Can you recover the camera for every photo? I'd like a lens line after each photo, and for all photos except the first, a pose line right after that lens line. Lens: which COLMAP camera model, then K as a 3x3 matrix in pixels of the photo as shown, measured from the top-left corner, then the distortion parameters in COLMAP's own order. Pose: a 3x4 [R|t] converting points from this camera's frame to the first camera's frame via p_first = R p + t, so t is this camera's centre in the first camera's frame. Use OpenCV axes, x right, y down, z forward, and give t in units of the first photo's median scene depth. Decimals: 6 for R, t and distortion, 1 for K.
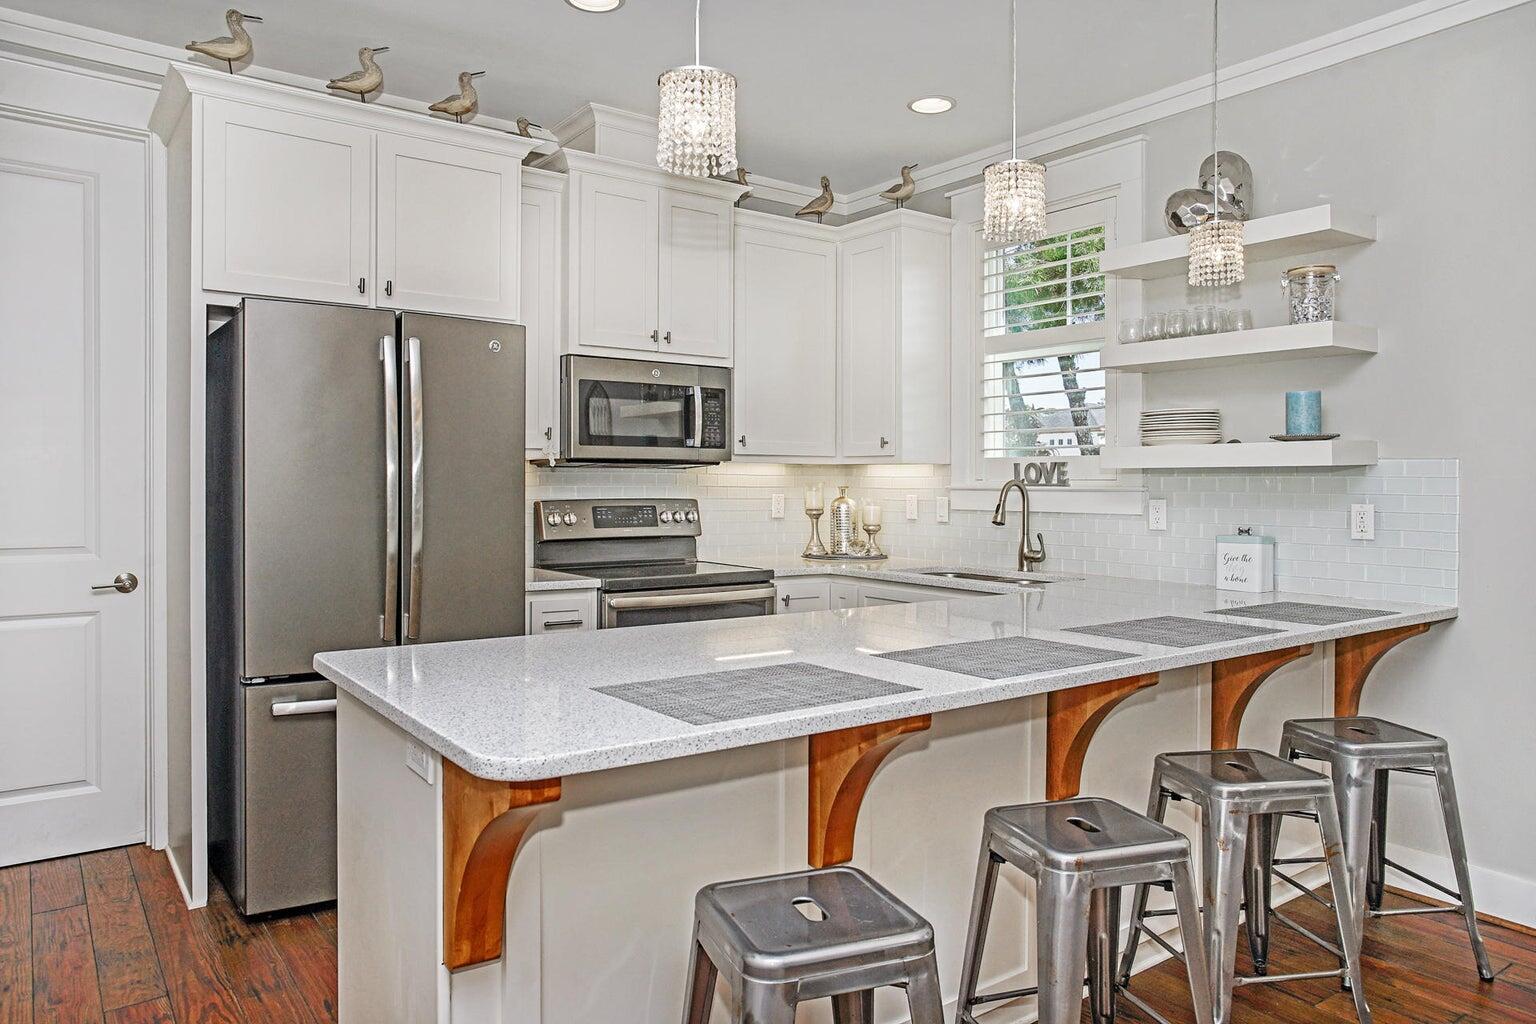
lens RADIAL K [[1030.7, 0, 768.0], [0, 1030.7, 512.0], [0, 0, 1]] dist [-0.003612, -0.002423]
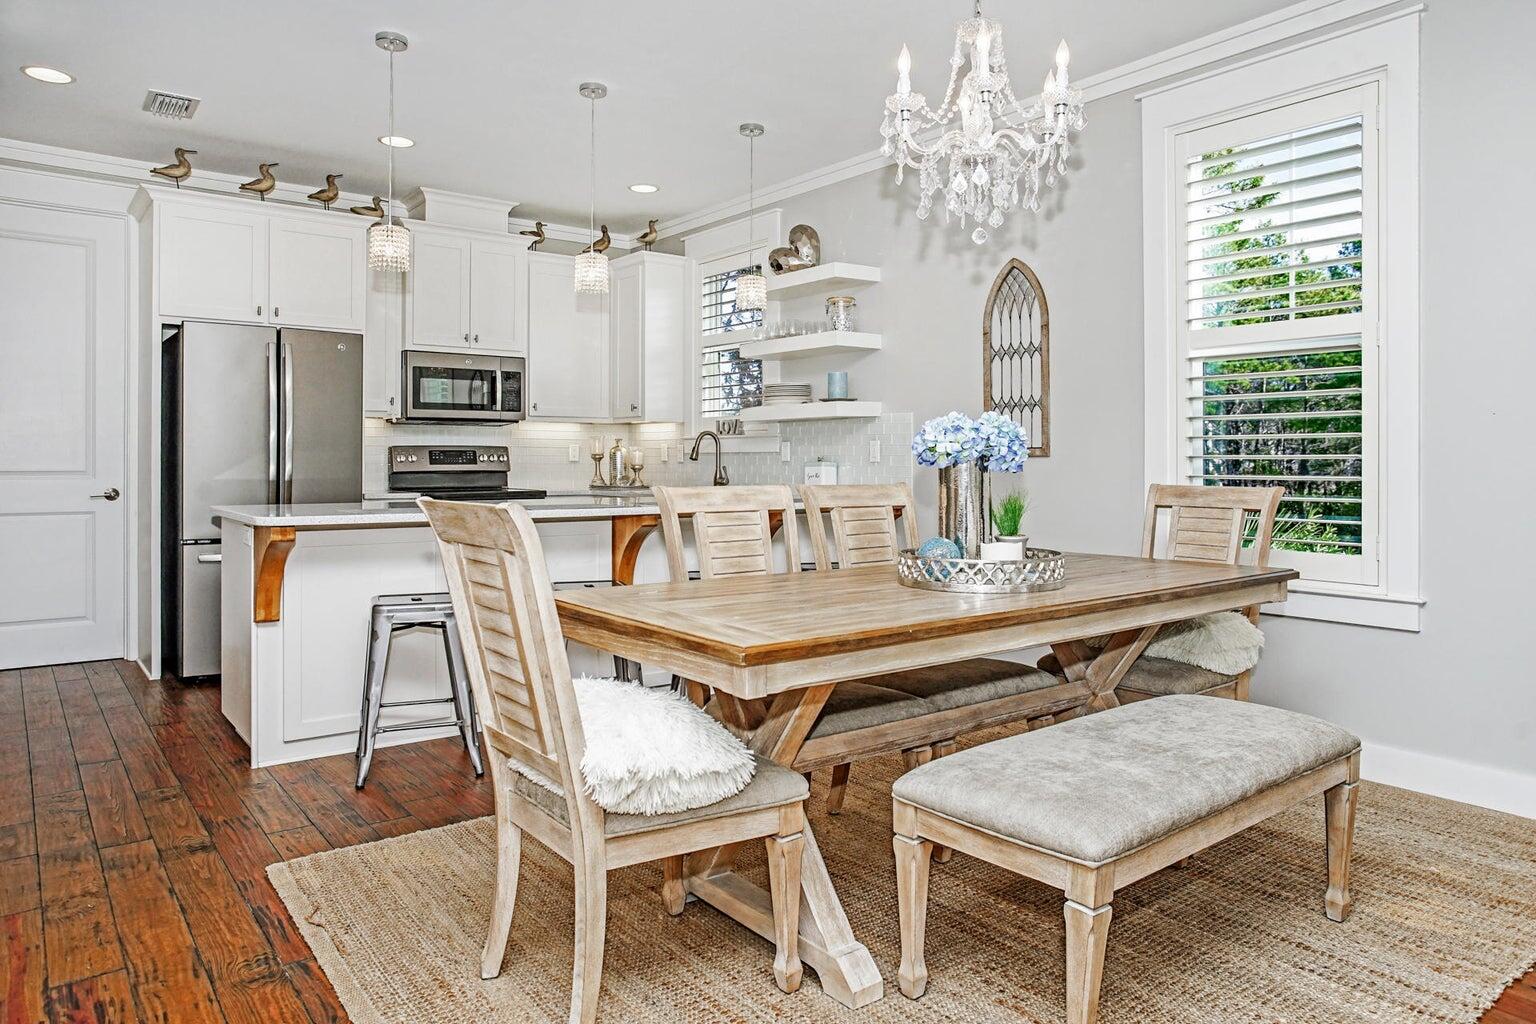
lens RADIAL K [[1000.7, 0, 768.9], [0, 1000.7, 468.7], [0, 0, 1]] dist [0.002532, 0.001580]
pose [[0.999617, -0.006547, 0.026904, 0.296932], [0.007049, 0.999802, -0.018615, 0.053898], [-0.026777, 0.018797, 0.999465, -0.489219]]
